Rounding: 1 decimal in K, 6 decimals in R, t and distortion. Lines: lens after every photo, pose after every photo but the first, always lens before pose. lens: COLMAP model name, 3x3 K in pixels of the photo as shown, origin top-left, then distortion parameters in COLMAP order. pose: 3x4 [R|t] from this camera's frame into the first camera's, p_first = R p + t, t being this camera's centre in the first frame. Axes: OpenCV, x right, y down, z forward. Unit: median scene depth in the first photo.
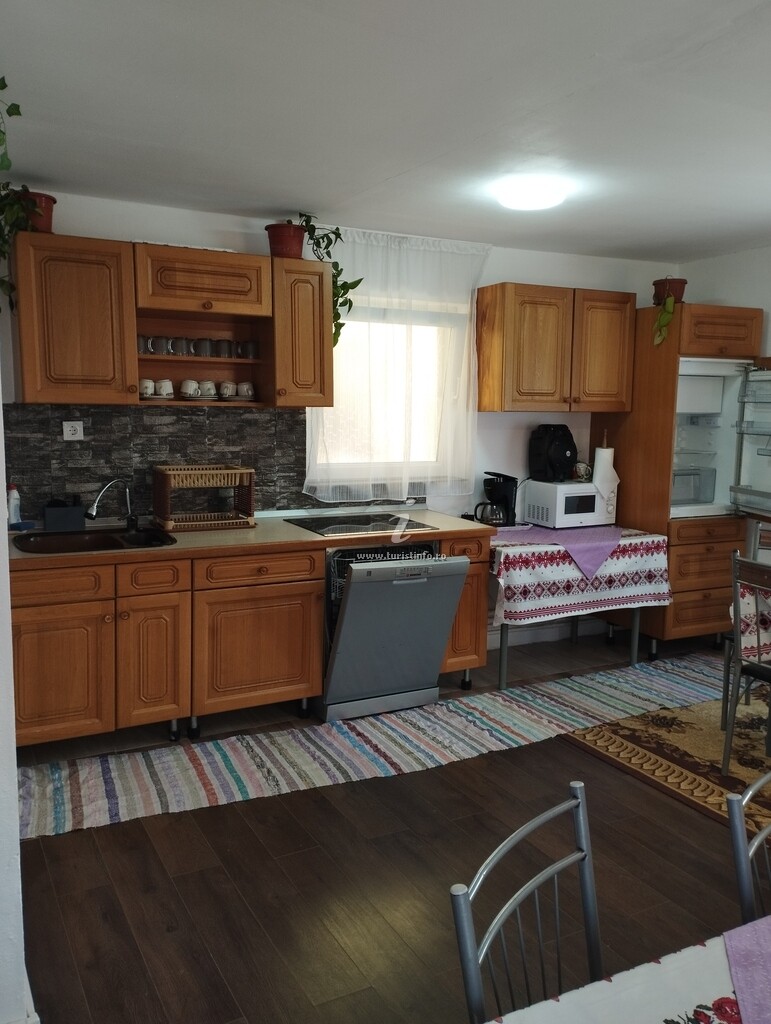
lens RADIAL K [[832.8, 0, 384.0], [0, 832.8, 506.2], [0, 0, 1]] dist [0.061448, -0.001876]
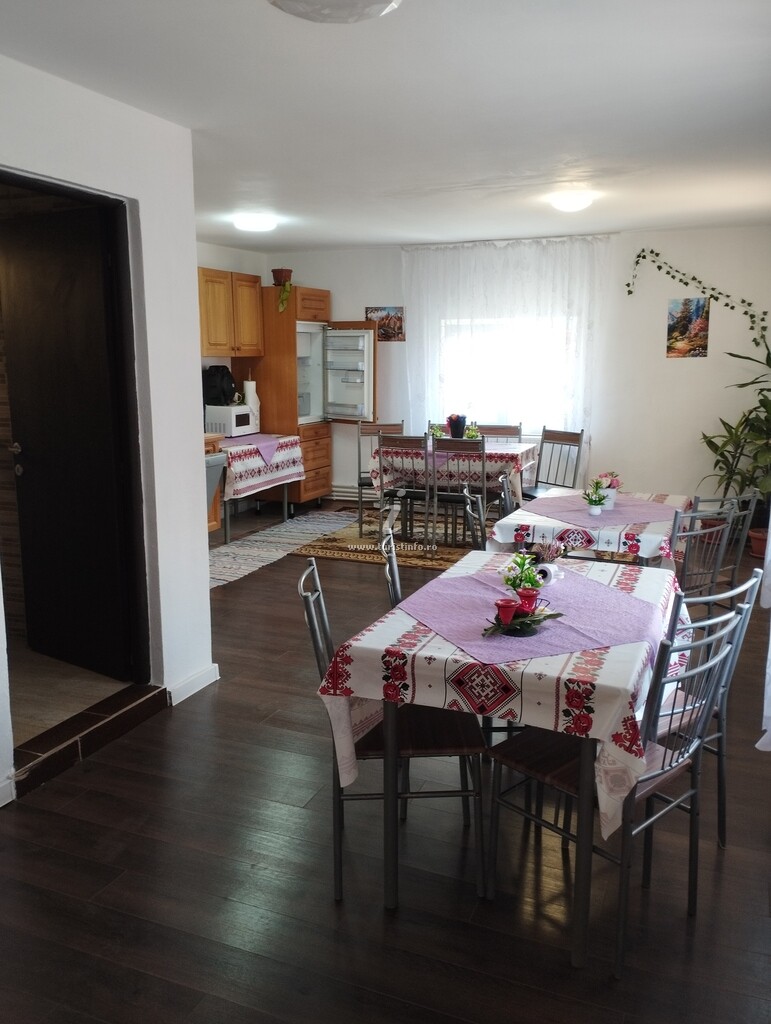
lens RADIAL K [[832.8, 0, 384.0], [0, 832.8, 506.2], [0, 0, 1]] dist [0.061448, -0.001876]
pose [[0.777690, -0.125148, 0.616065, -0.516698], [0.081977, 0.991805, 0.097992, 0.025808], [-0.623280, -0.025705, 0.781577, -0.324821]]
